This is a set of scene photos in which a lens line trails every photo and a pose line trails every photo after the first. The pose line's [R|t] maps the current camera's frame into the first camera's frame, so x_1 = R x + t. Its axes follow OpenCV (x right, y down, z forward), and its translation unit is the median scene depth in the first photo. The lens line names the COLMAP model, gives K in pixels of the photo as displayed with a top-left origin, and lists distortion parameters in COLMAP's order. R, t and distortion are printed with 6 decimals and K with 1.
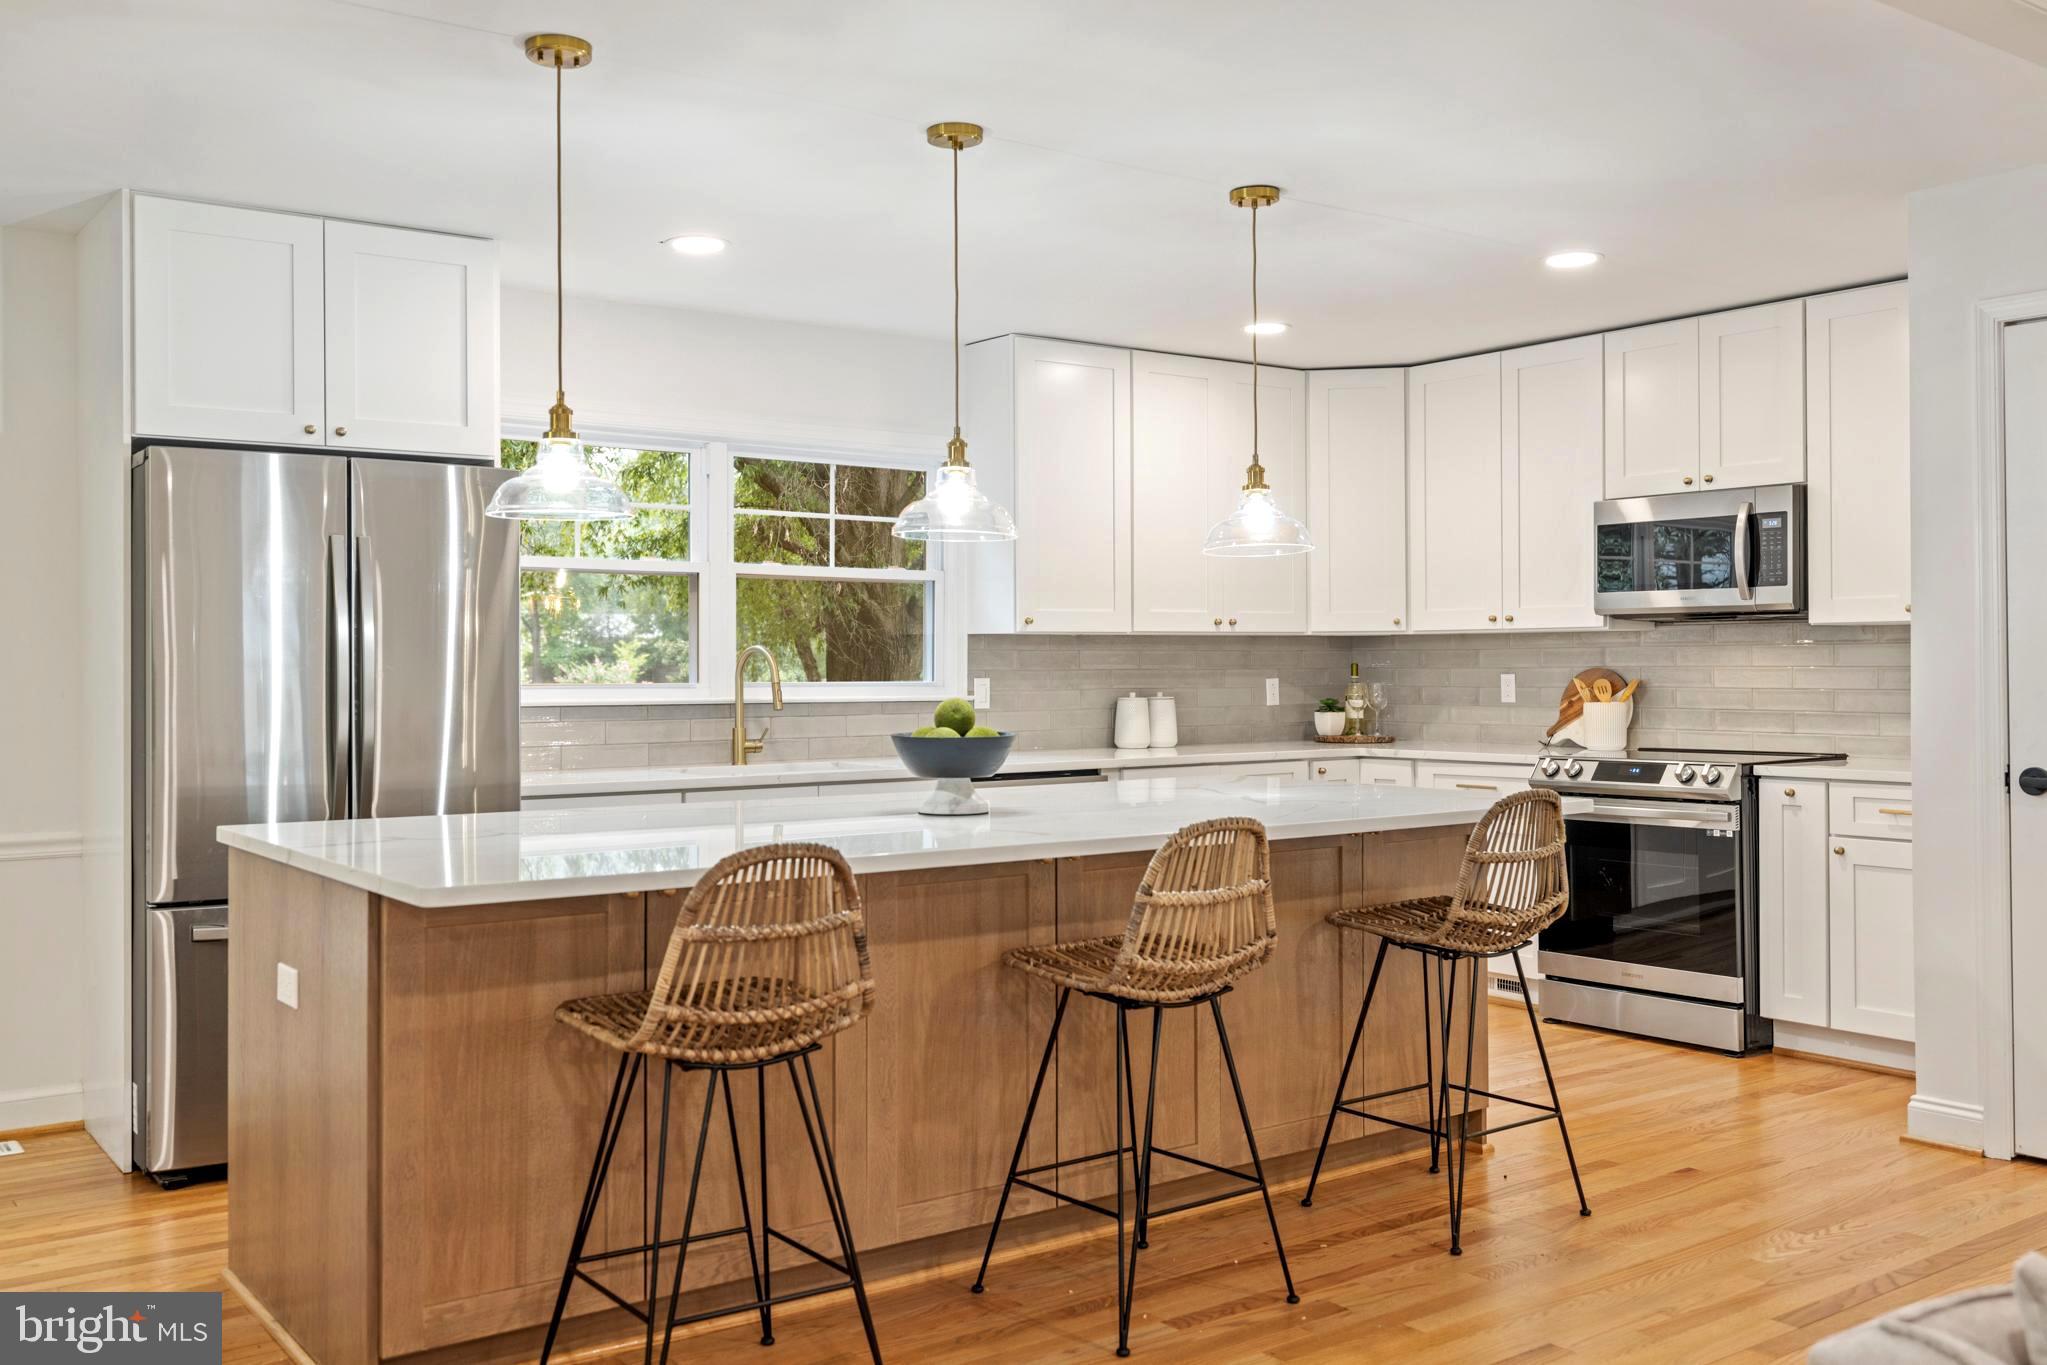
lens RADIAL K [[1804.1, 0, 1038.2], [0, 1804.1, 673.7], [0, 0, 1]] dist [0.017340, -0.001779]
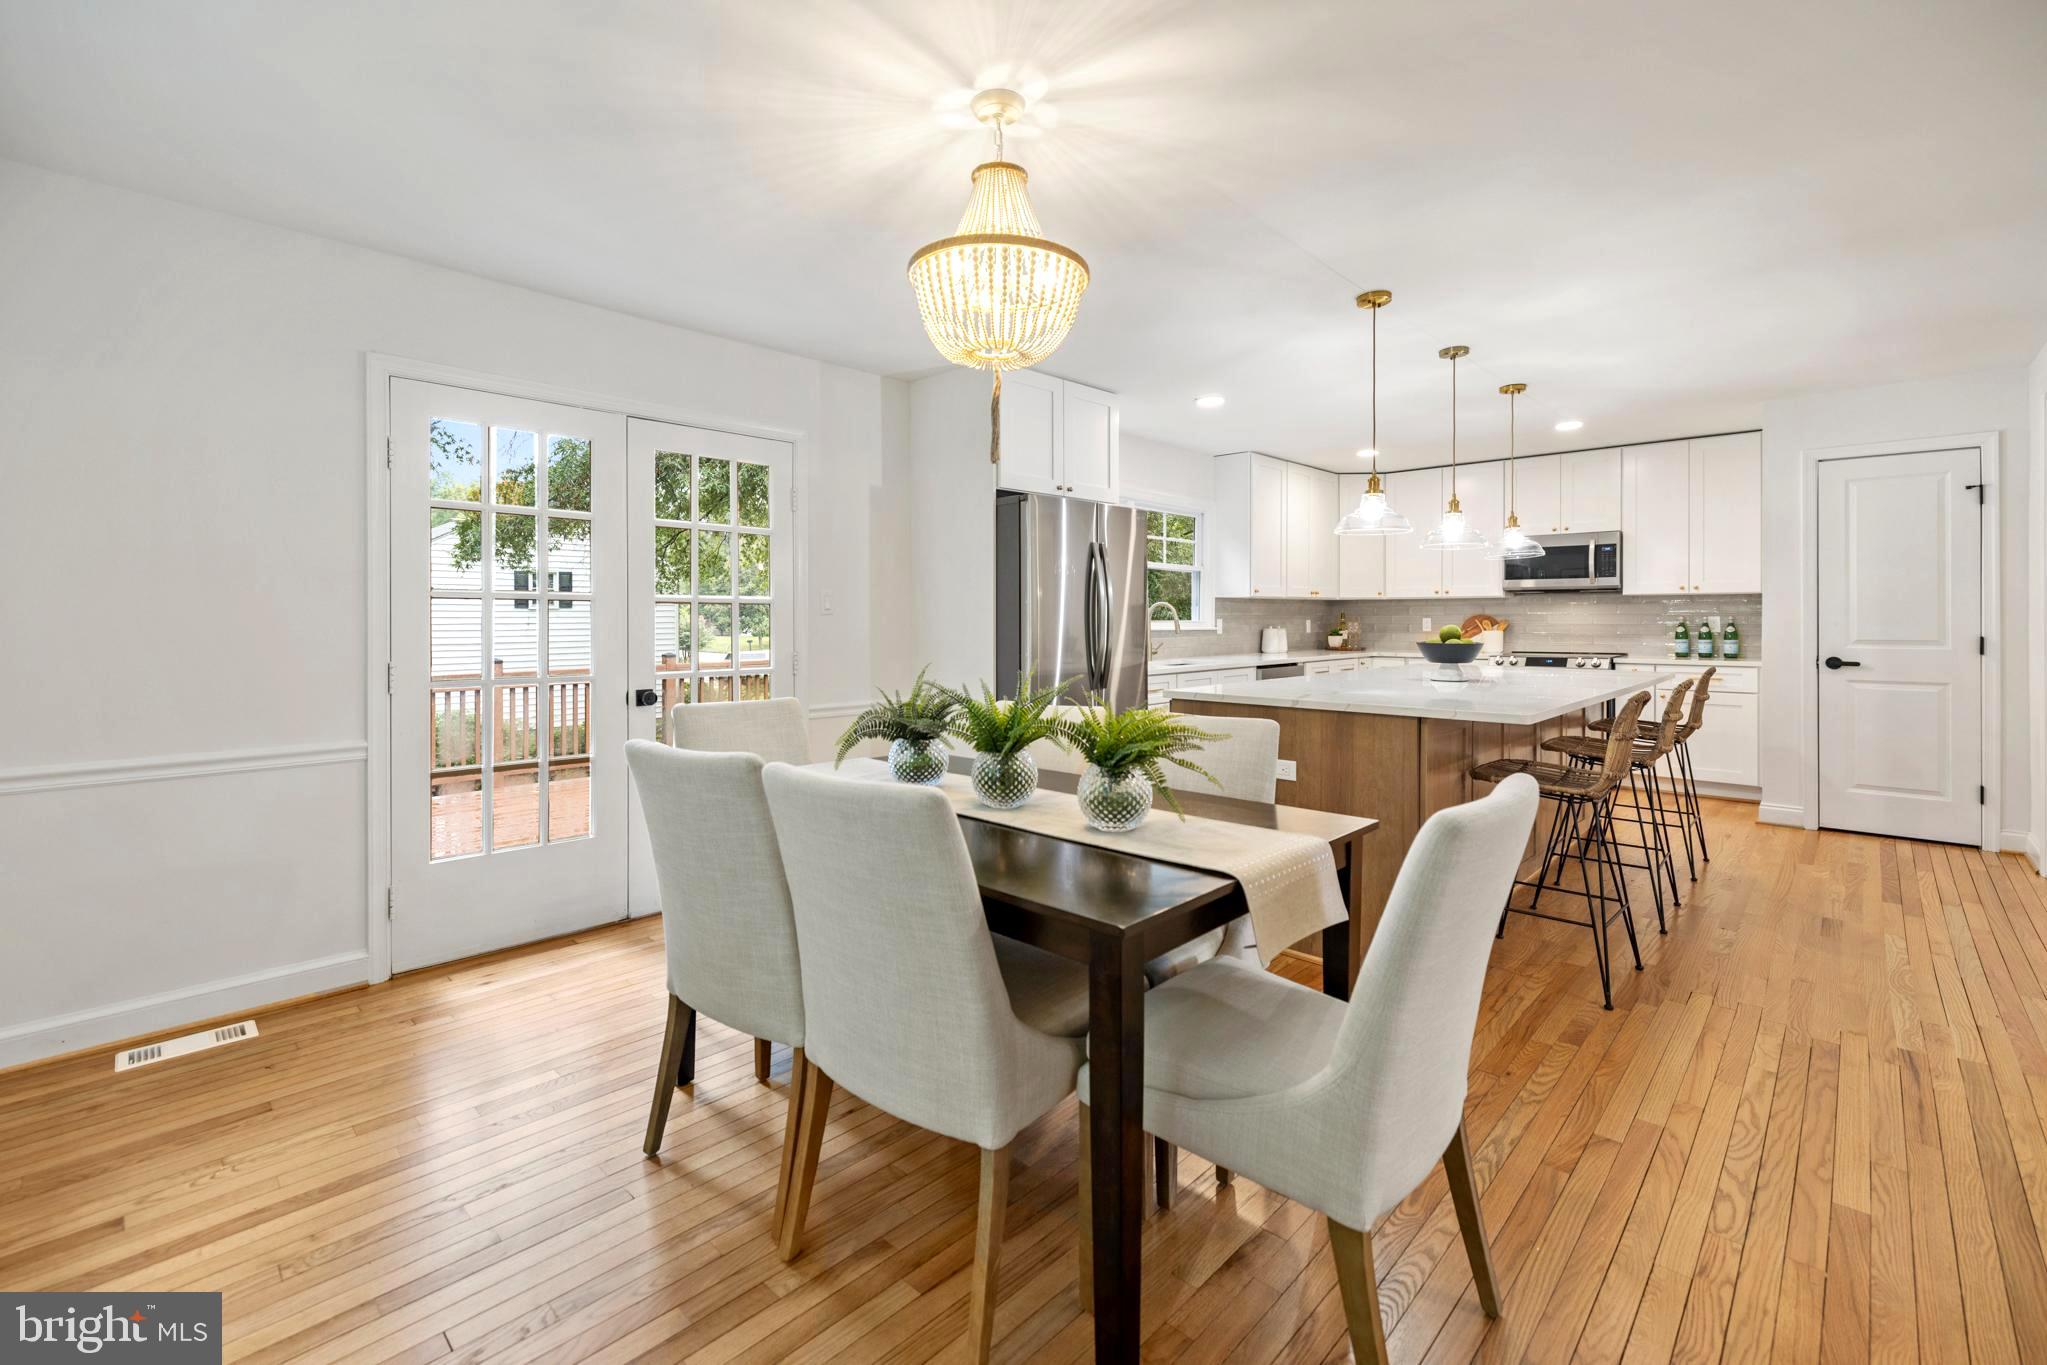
lens RADIAL K [[861.4, 0, 1025.9], [0, 861.4, 628.5], [0, 0, 1]] dist [0.001765, -0.000937]
pose [[0.987967, 0.000014, 0.154664, -0.450213], [-0.001237, 0.999969, 0.007812, 0.006602], [-0.154659, -0.007909, 0.987936, 0.066834]]
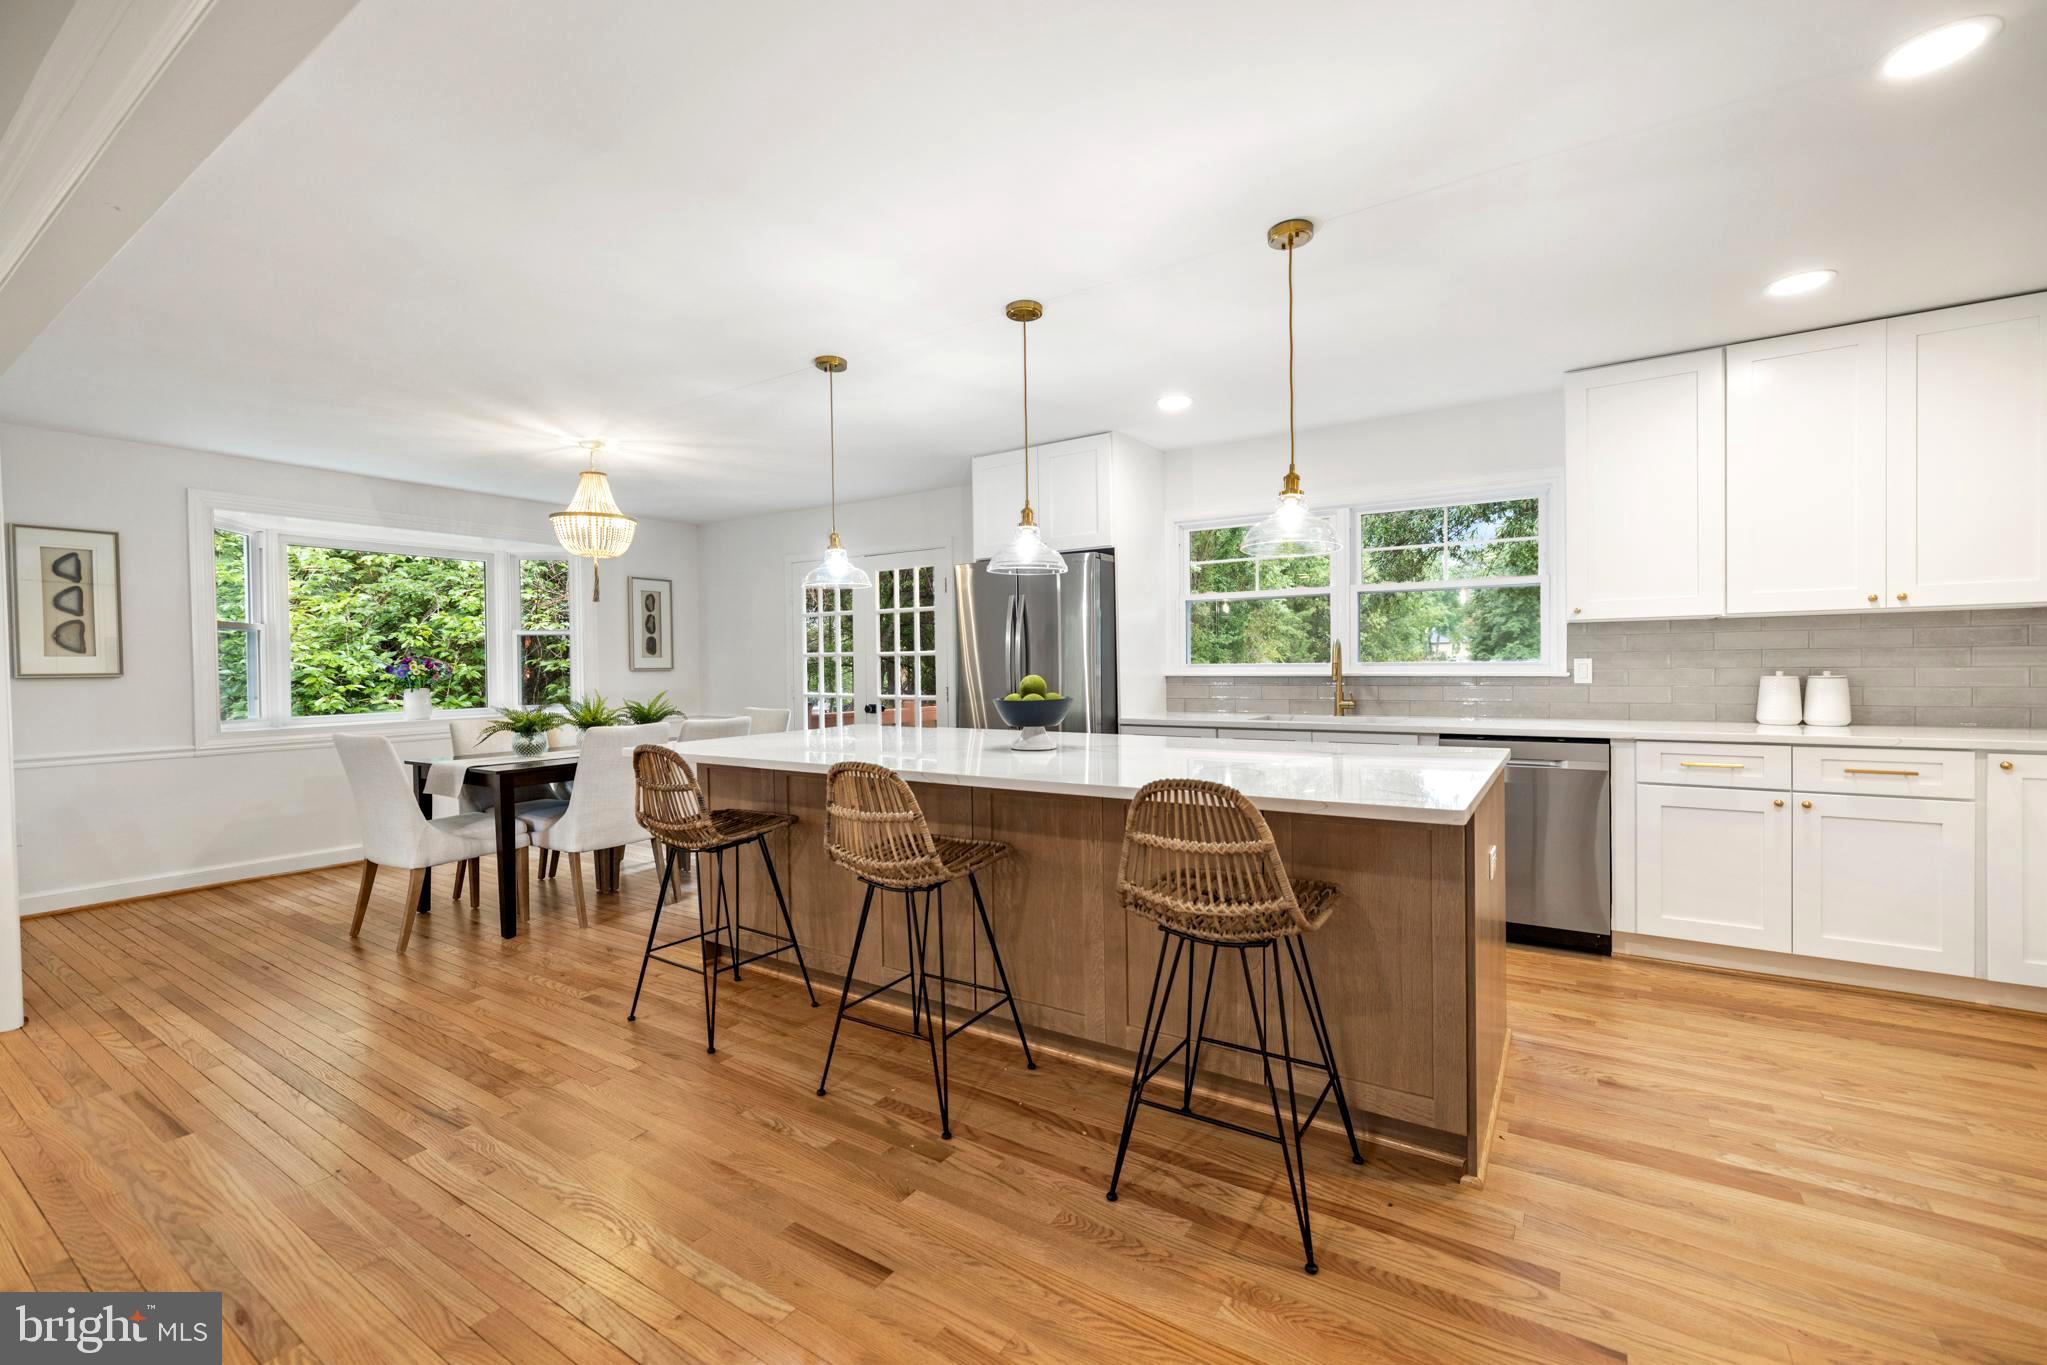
lens RADIAL K [[861.4, 0, 1024.4], [0, 861.4, 675.2], [0, 0, 1]] dist [0.001765, -0.000937]
pose [[0.345785, 0.015095, -0.938192, 0.434304], [0.008741, 0.999775, 0.019307, -0.000738], [0.938273, -0.014877, 0.345575, 0.490614]]
